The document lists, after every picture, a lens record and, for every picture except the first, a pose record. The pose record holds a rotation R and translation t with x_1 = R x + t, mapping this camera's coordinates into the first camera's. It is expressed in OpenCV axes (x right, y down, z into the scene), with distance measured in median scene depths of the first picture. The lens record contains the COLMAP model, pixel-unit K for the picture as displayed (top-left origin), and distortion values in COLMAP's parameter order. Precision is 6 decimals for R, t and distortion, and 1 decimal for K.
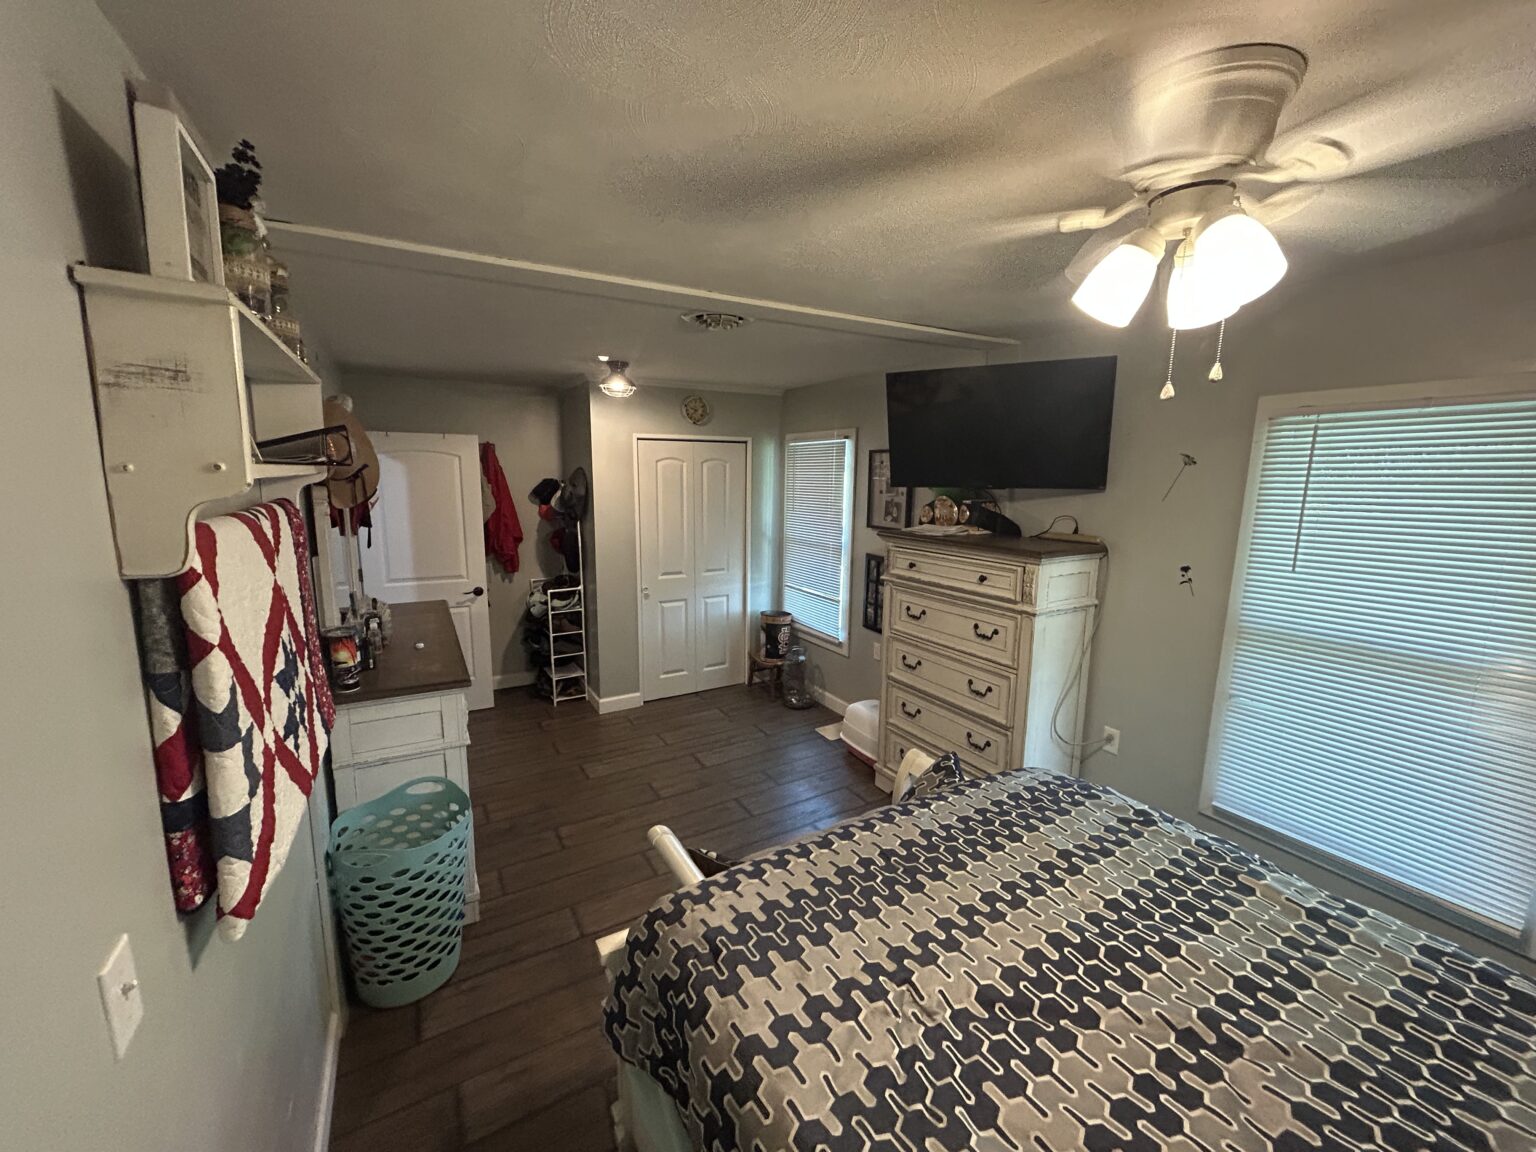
lens RADIAL K [[622.3, 0, 771.5], [0, 622.3, 574.2], [0, 0, 1]] dist [0.004278, 0.001480]
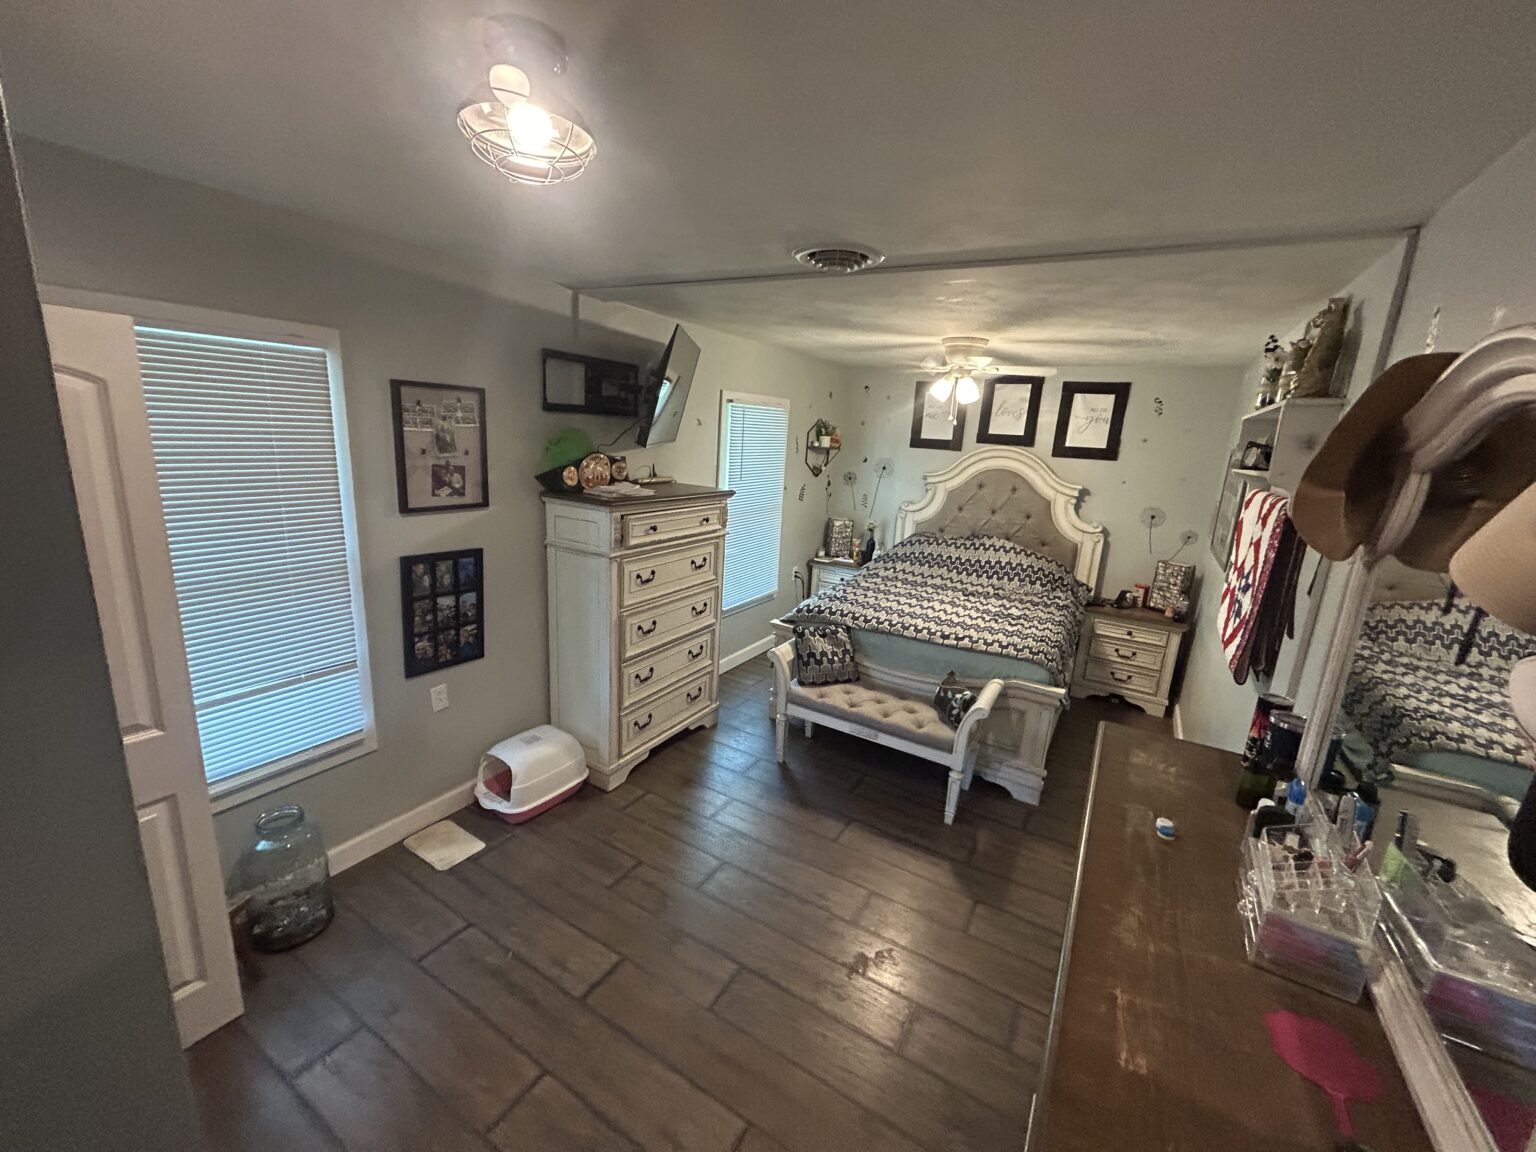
lens RADIAL K [[622.3, 0, 771.8], [0, 622.3, 569.9], [0, 0, 1]] dist [0.004278, 0.001480]
pose [[-0.486103, -0.232103, 0.842515, -0.558472], [0.078154, 0.948676, 0.306441, -0.188988], [-0.870400, 0.214808, -0.443015, 1.028314]]
